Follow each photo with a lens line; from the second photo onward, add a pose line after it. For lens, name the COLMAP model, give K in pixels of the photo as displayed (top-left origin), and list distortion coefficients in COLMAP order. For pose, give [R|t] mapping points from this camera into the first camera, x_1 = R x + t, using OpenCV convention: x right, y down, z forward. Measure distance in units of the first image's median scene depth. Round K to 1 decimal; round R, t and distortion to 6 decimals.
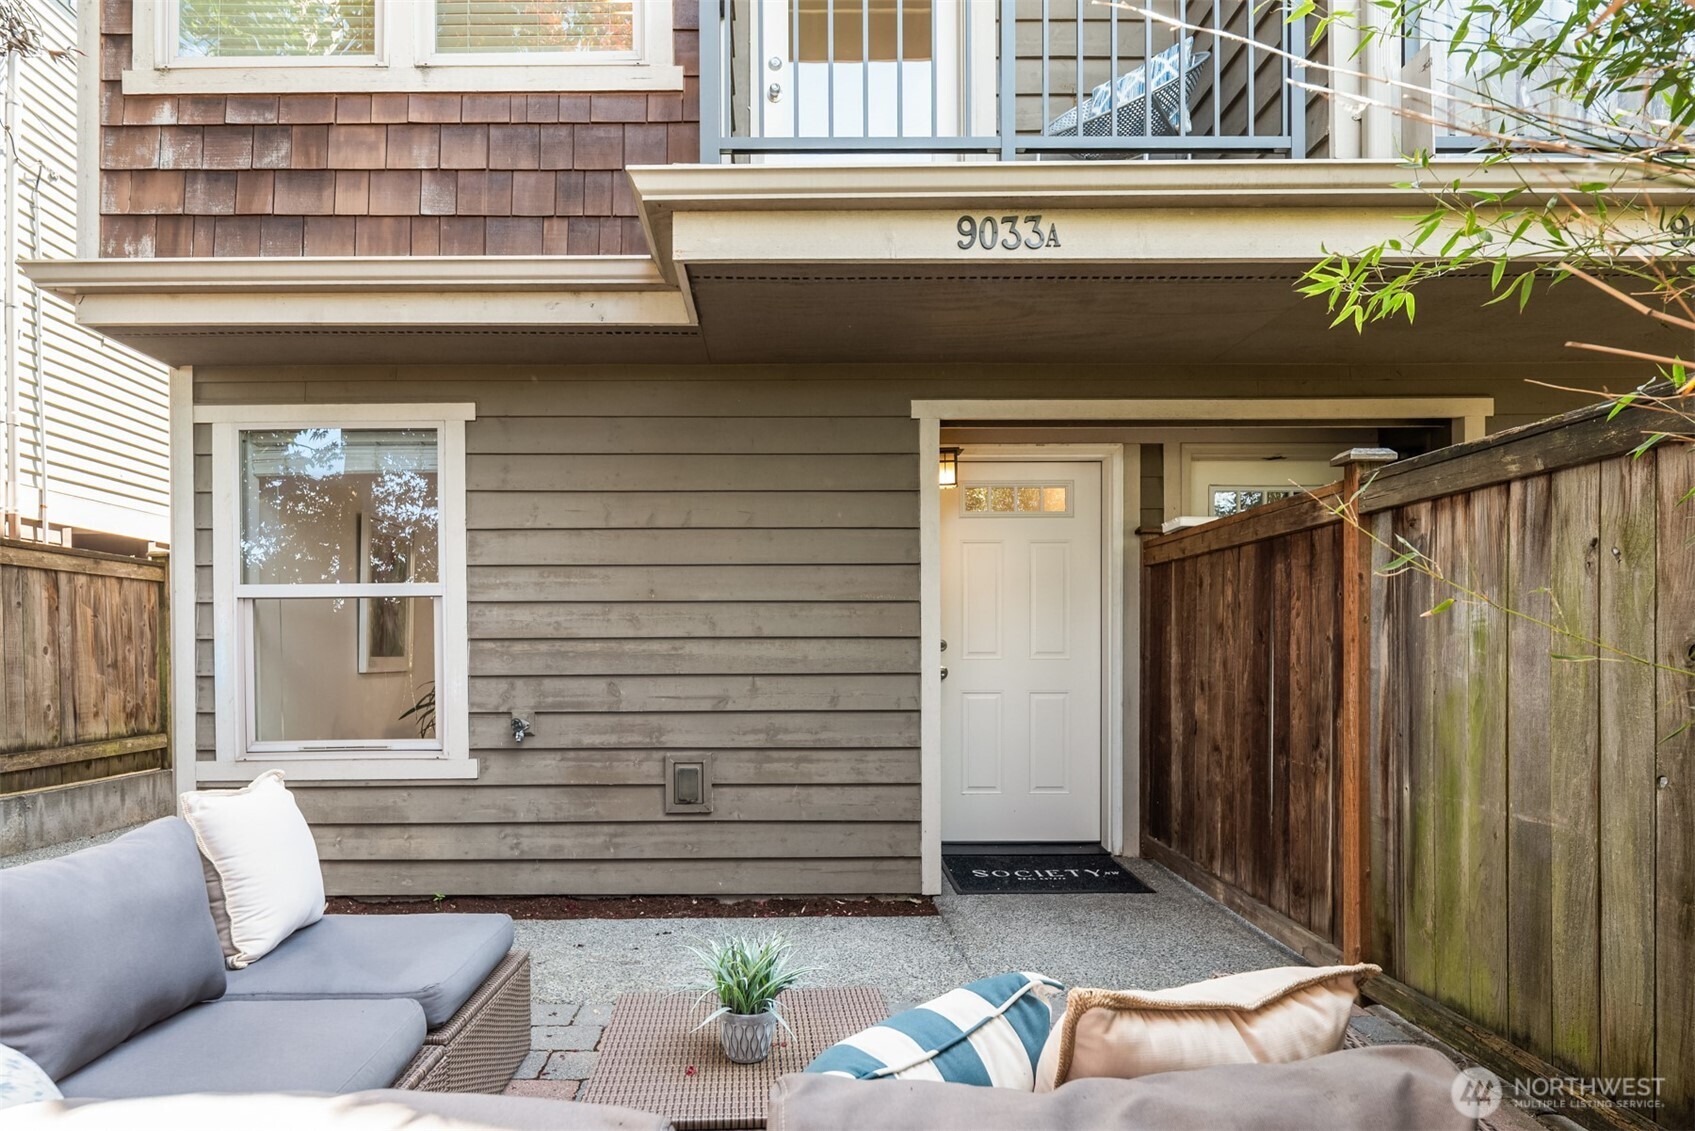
lens RADIAL K [[976.0, 0, 808.7], [0, 976.0, 669.8], [0, 0, 1]] dist [-0.000014, -0.004579]
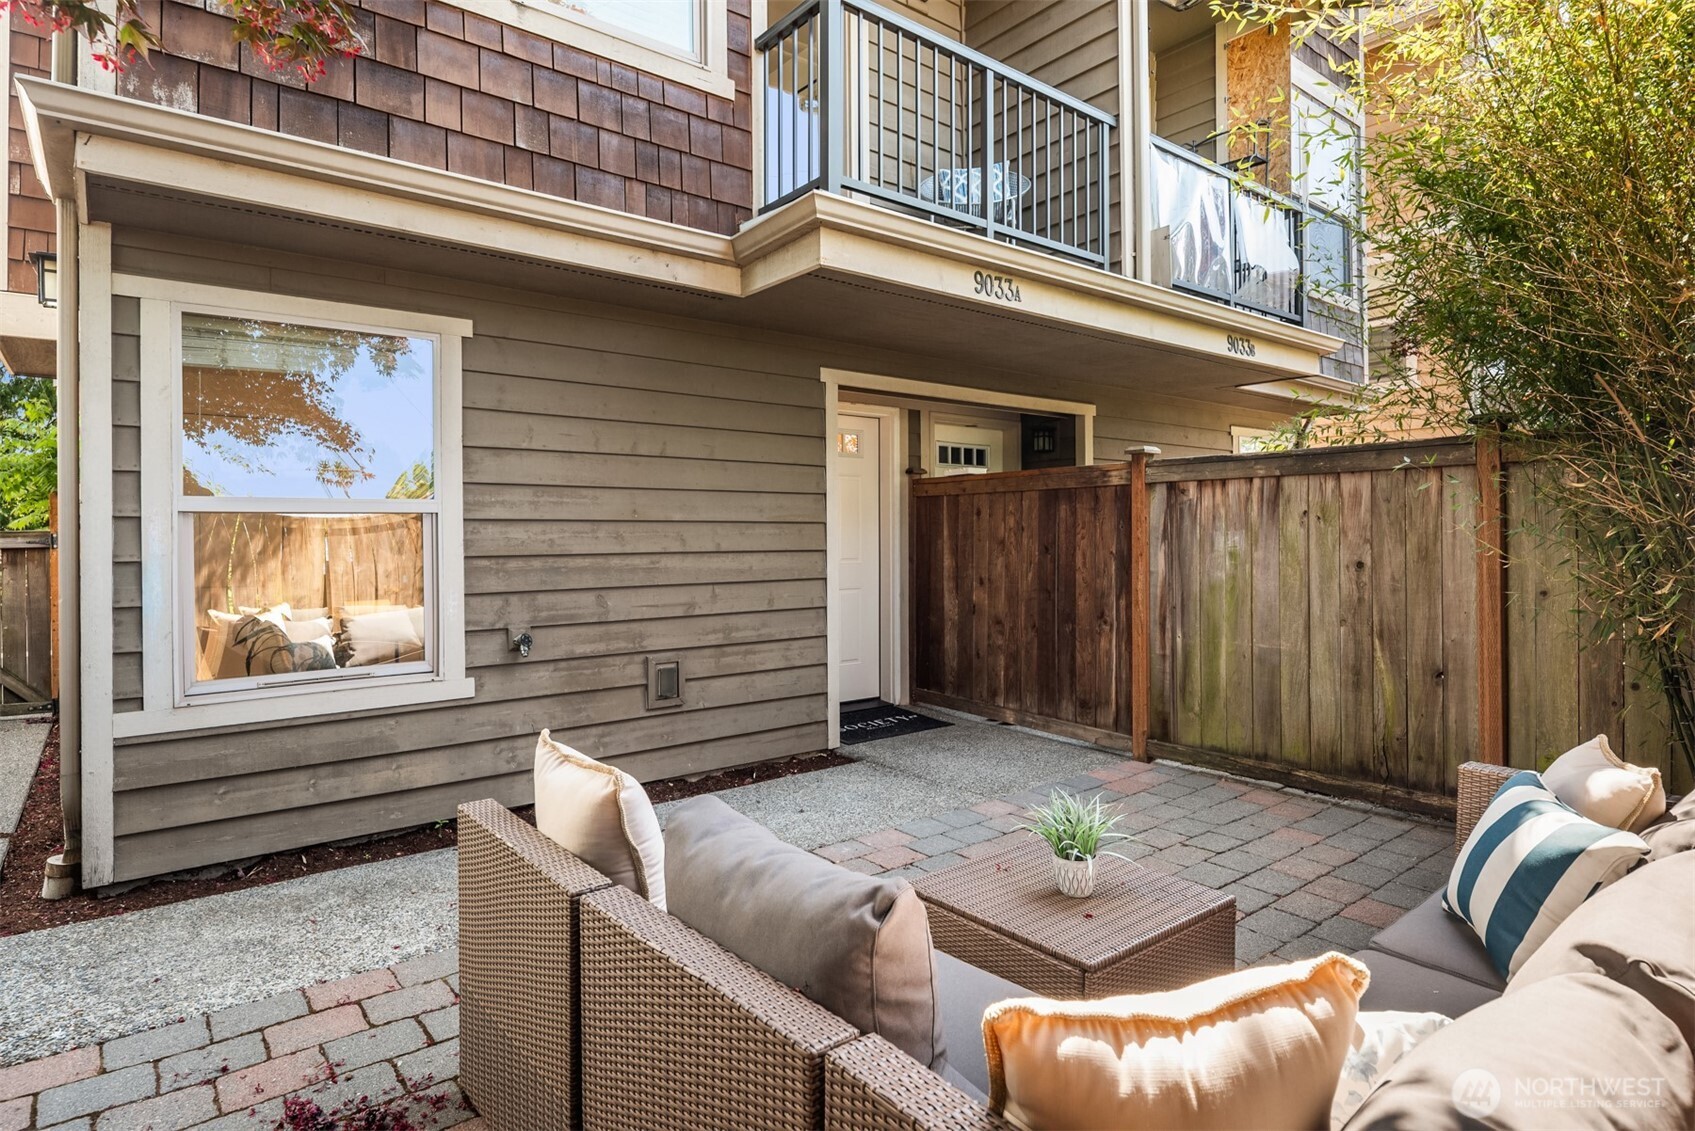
lens RADIAL K [[914.5, 0, 845.6], [0, 914.5, 549.4], [0, 0, 1]] dist [0.000093, -0.007075]
pose [[0.781269, -0.009467, 0.624122, -0.629050], [0.015767, 0.999865, -0.004571, -0.029066], [-0.623995, 0.013411, 0.781313, 0.034764]]
